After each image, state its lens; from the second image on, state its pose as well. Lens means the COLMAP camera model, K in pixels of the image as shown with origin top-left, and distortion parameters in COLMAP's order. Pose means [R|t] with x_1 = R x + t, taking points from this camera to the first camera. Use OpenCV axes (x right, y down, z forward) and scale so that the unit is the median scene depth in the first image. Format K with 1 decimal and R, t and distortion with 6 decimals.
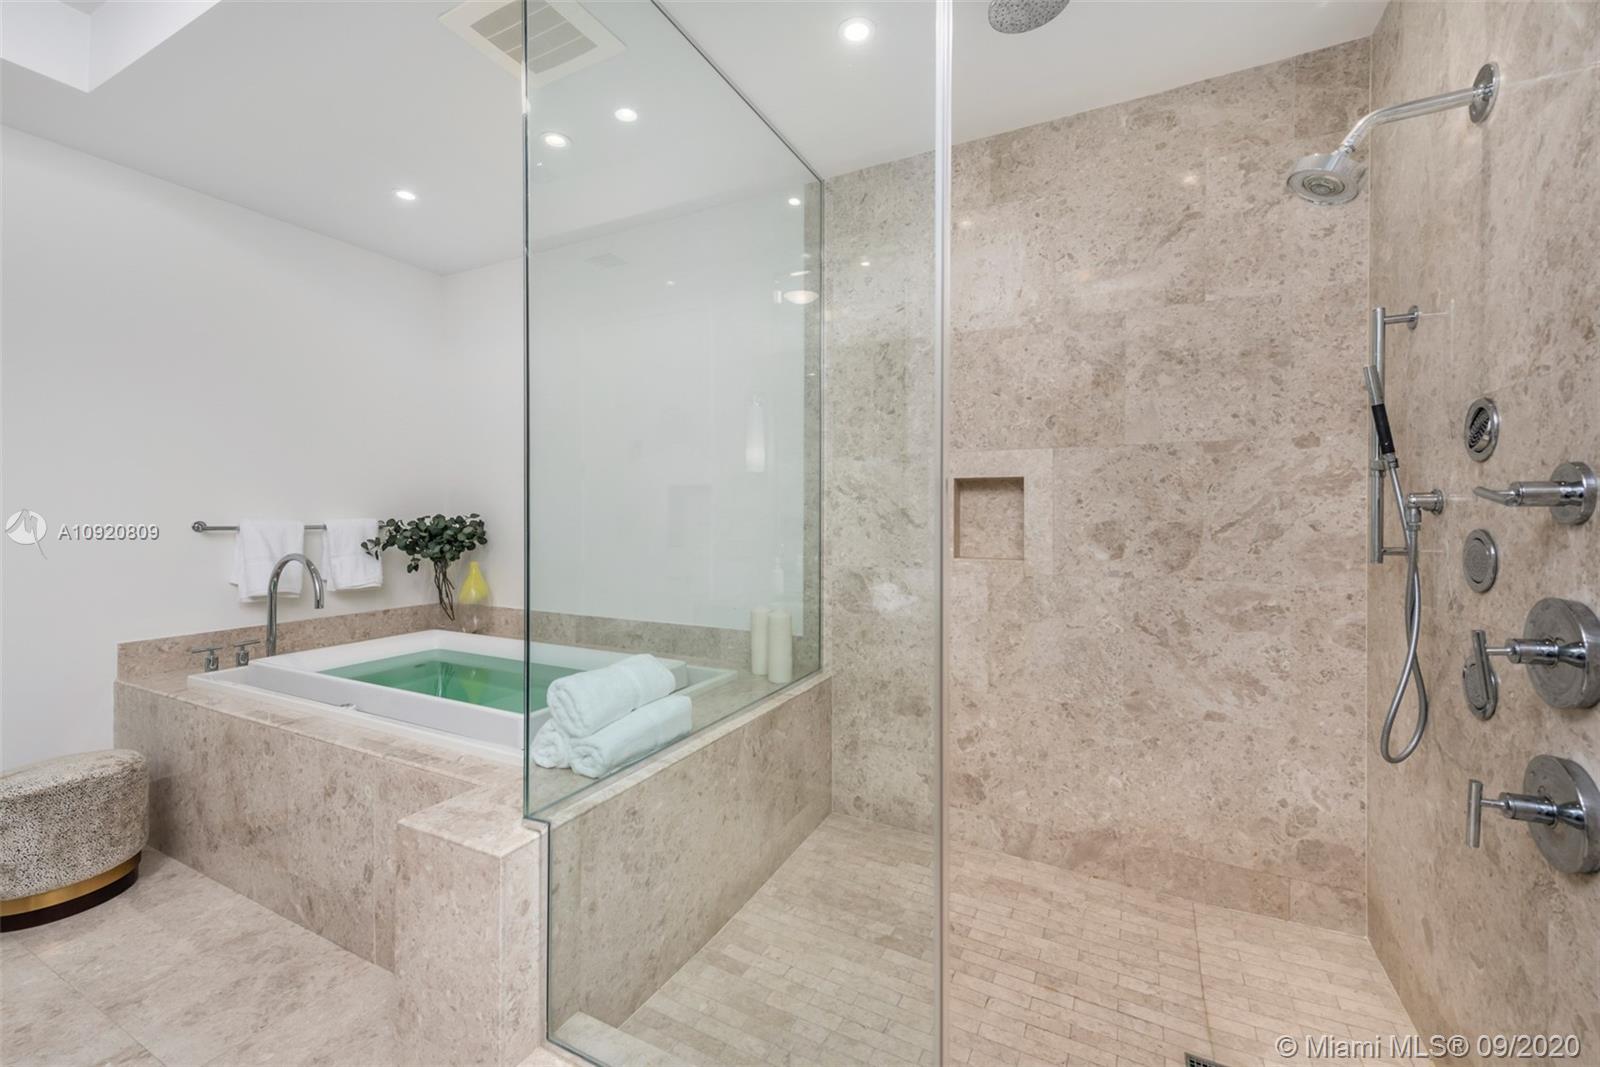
lens RADIAL K [[645.7, 0, 802.2], [0, 645.7, 520.0], [0, 0, 1]] dist [0.009693, -0.000293]
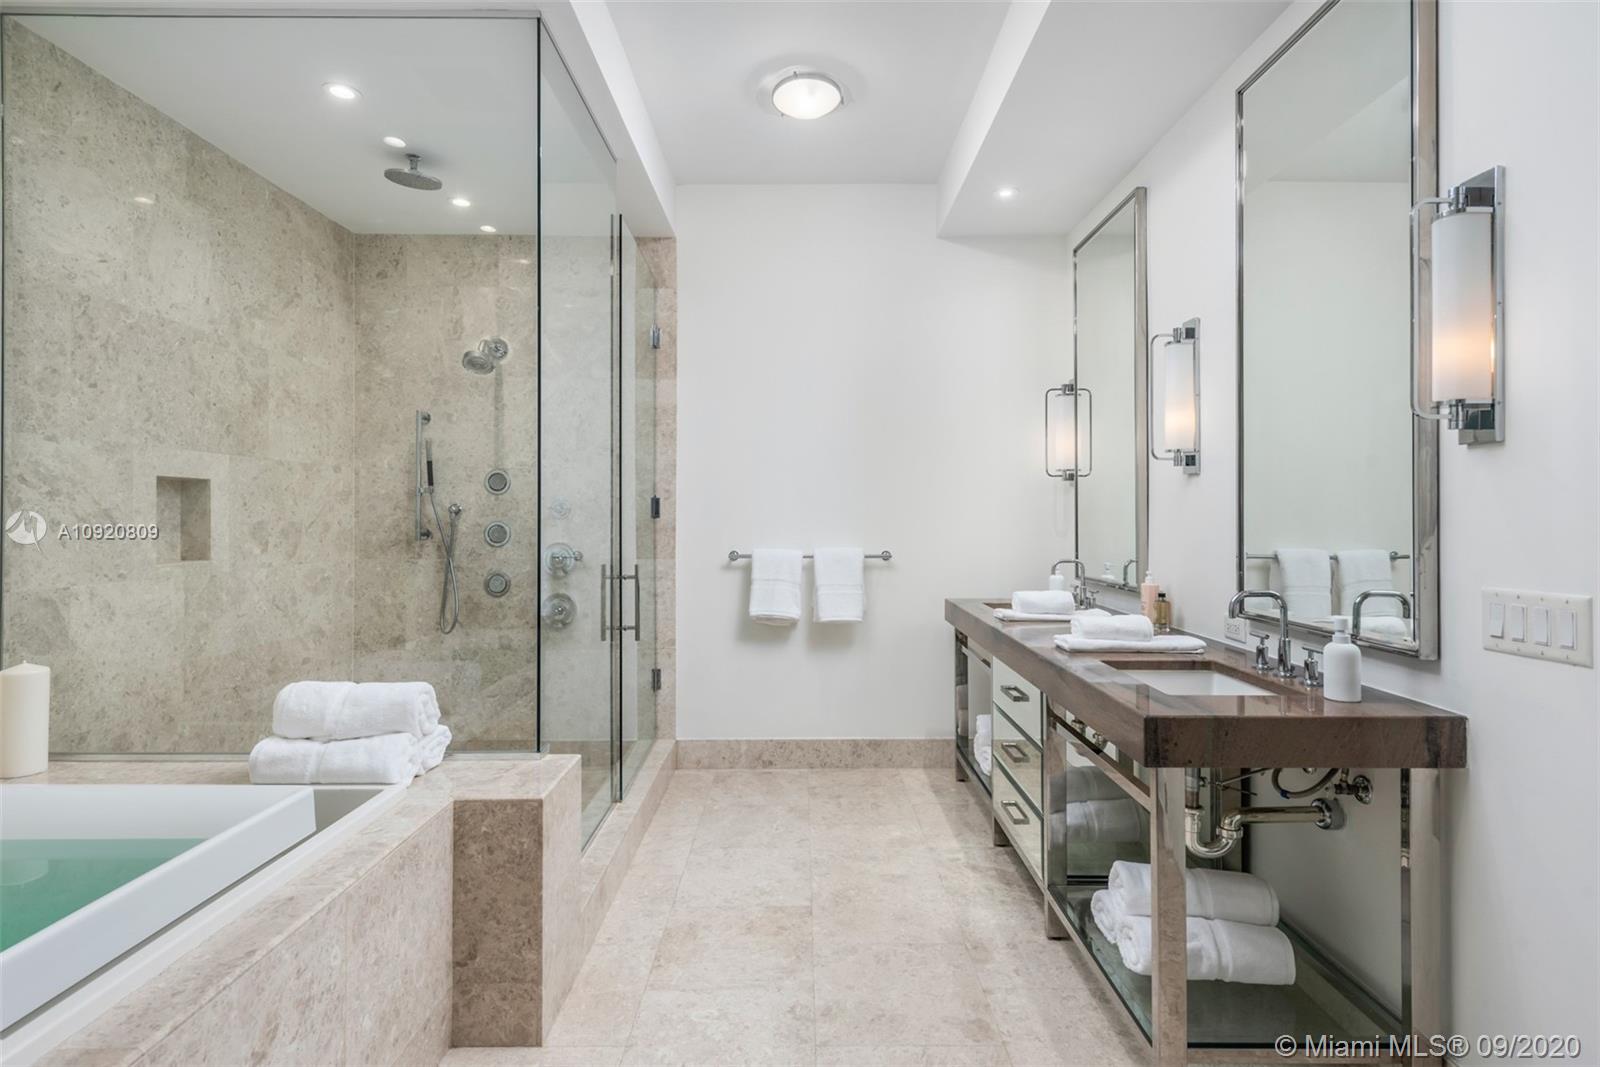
lens RADIAL K [[827.9, 0, 800.7], [0, 827.9, 512.7], [0, 0, 1]] dist [-0.000159, -0.000083]
pose [[-0.453999, 0.001326, 0.891001, -1.265159], [0.005938, 0.999981, 0.001537, -0.009927], [-0.890982, 0.005989, -0.453999, 0.762324]]
